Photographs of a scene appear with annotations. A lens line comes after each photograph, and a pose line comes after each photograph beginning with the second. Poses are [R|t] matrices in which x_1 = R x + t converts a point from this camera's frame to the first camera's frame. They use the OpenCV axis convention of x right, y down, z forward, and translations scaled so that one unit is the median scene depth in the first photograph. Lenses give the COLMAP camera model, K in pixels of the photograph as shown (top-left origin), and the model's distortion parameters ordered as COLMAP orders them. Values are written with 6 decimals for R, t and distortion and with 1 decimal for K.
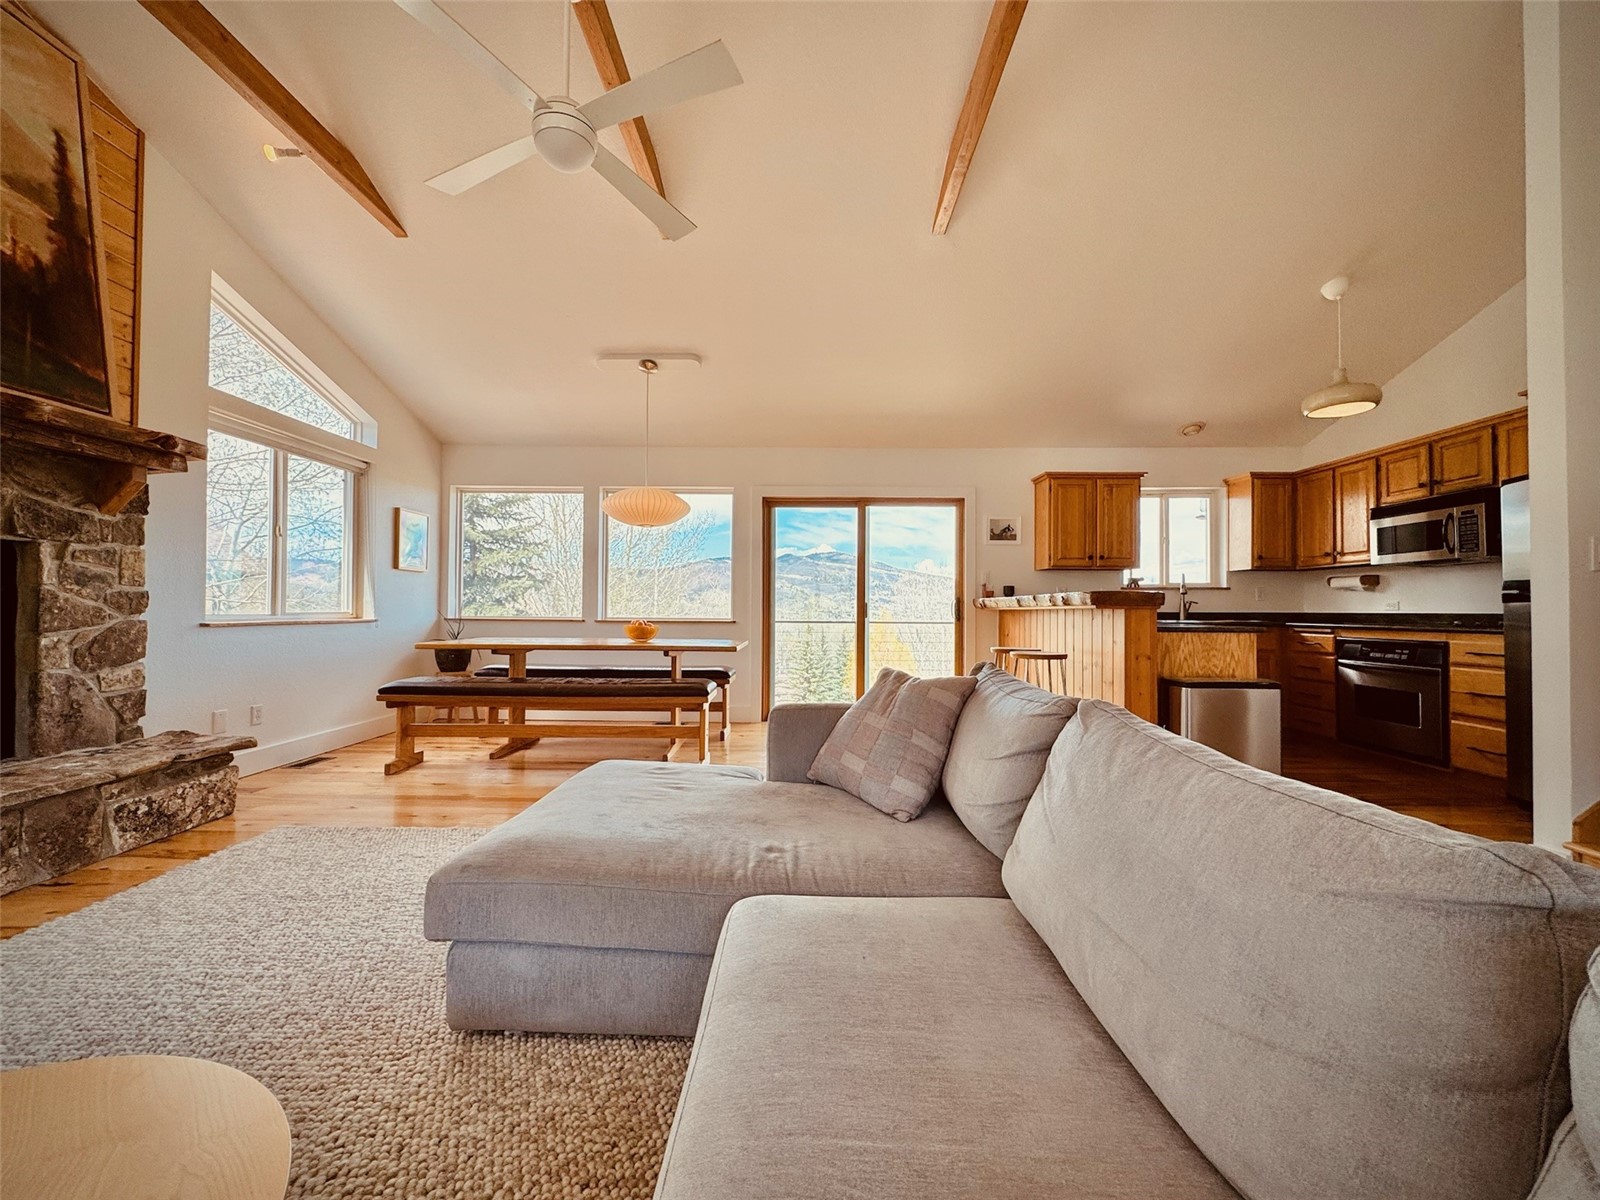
lens RADIAL K [[636.6, 0, 795.0], [0, 636.6, 603.2], [0, 0, 1]] dist [-0.011543, 0.001332]
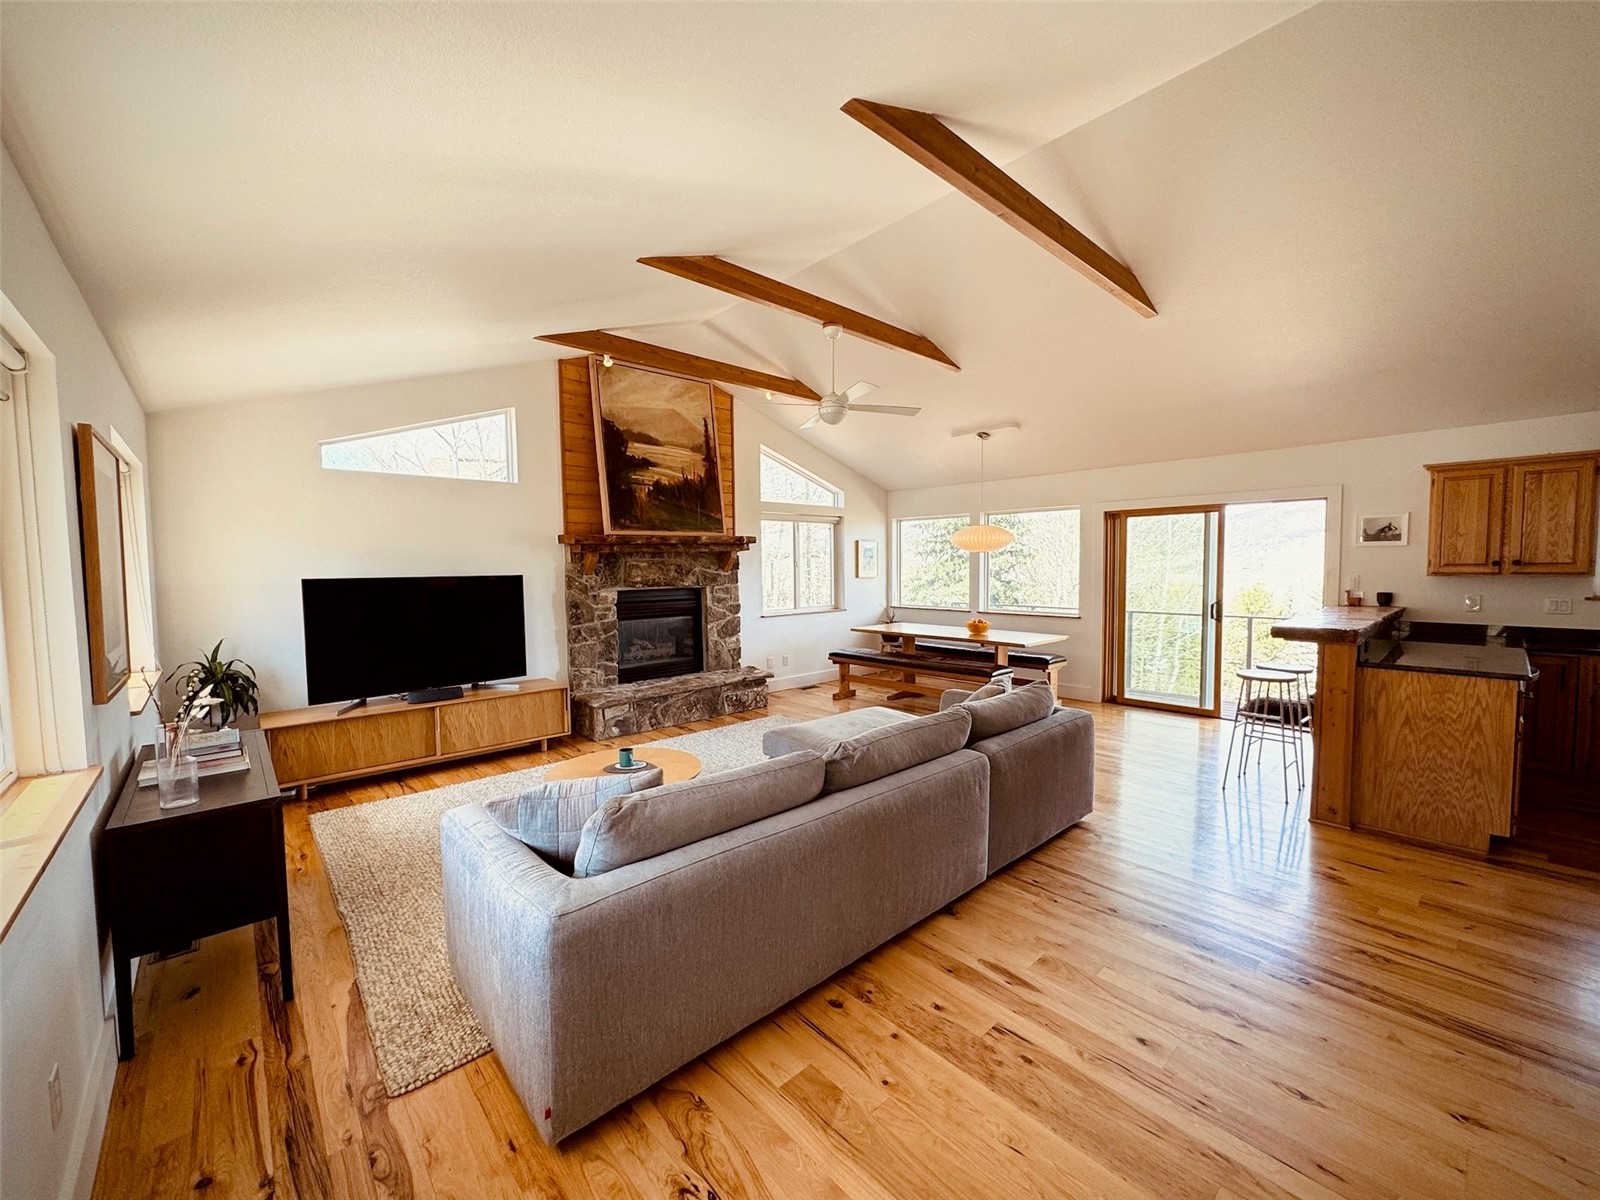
lens RADIAL K [[636.6, 0, 775.6], [0, 636.6, 600.7], [0, 0, 1]] dist [-0.011543, 0.001332]
pose [[0.661682, 0.026941, -0.749300, 0.755283], [0.026170, 0.997915, 0.058990, -0.158419], [0.749328, -0.058642, 0.659598, -0.402692]]
